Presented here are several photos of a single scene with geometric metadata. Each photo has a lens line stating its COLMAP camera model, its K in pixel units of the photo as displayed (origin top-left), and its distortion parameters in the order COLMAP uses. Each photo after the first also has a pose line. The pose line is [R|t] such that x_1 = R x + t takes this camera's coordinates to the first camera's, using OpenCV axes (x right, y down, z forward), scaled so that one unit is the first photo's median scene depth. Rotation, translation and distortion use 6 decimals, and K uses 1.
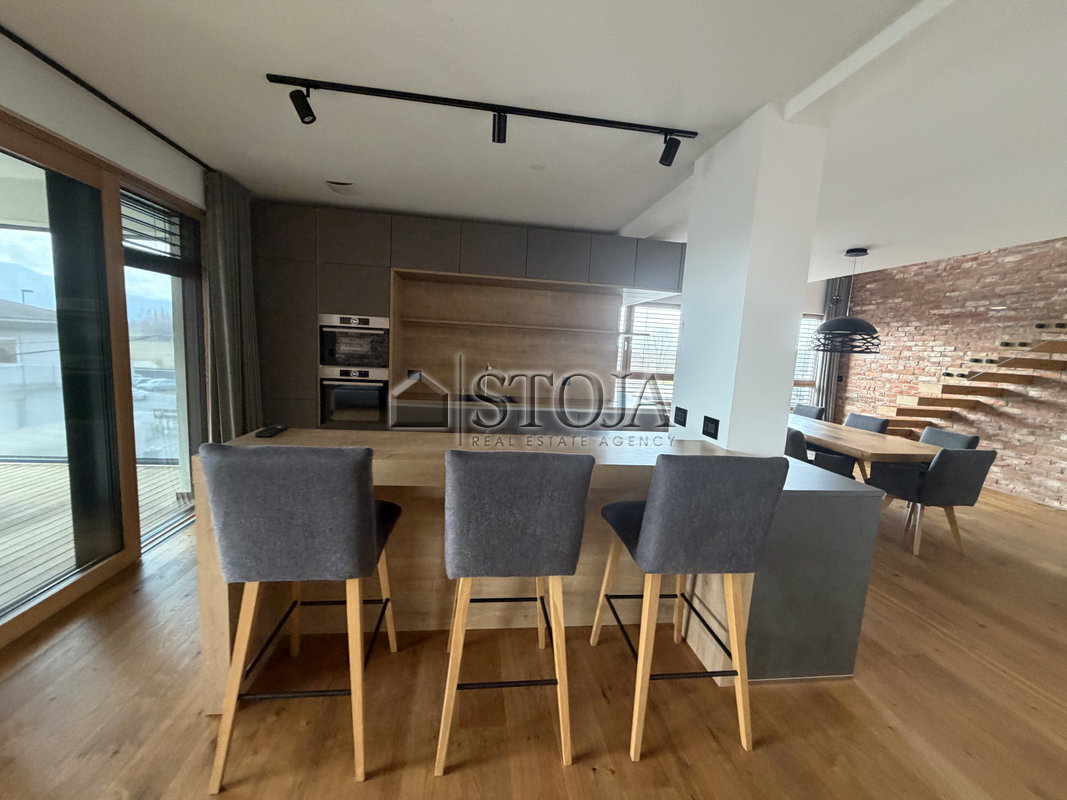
lens RADIAL K [[424.5, 0, 528.6], [0, 424.5, 398.8], [0, 0, 1]] dist [-0.001550, 0.000331]
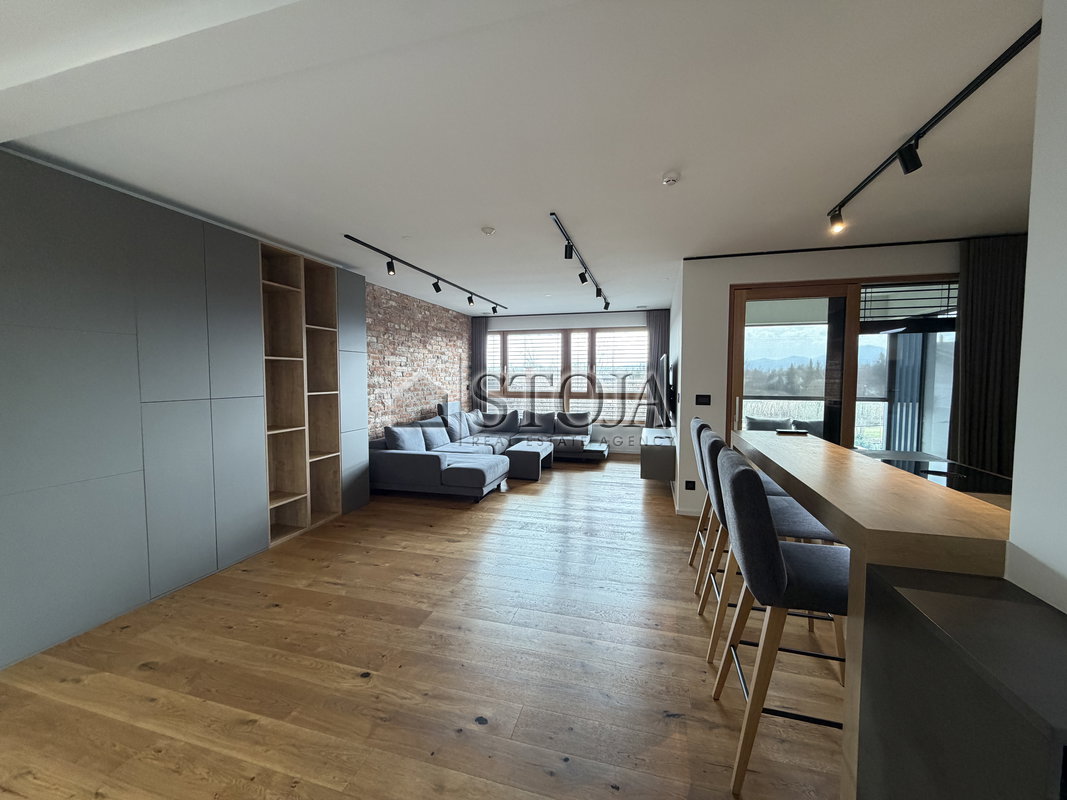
lens RADIAL K [[424.5, 0, 528.6], [0, 424.5, 398.8], [0, 0, 1]] dist [-0.001550, 0.000331]
pose [[-0.401413, -0.003741, -0.915890, 0.479340], [-0.134677, 0.989363, 0.054984, -0.001904], [0.905942, 0.145420, -0.397647, 0.260231]]
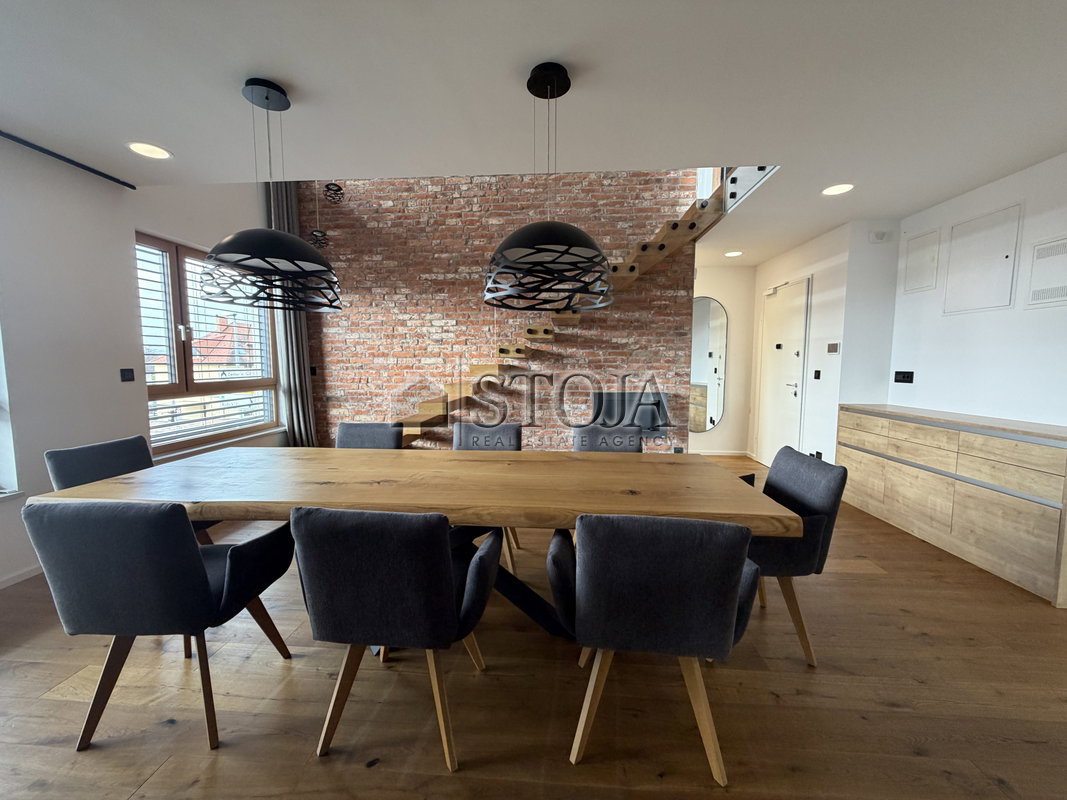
lens RADIAL K [[424.5, 0, 528.6], [0, 424.5, 398.8], [0, 0, 1]] dist [-0.001550, 0.000331]
pose [[0.208163, -0.140690, 0.967923, 0.231130], [0.131935, 0.984595, 0.114740, -0.053230], [-0.969155, 0.103818, 0.223518, 0.778215]]
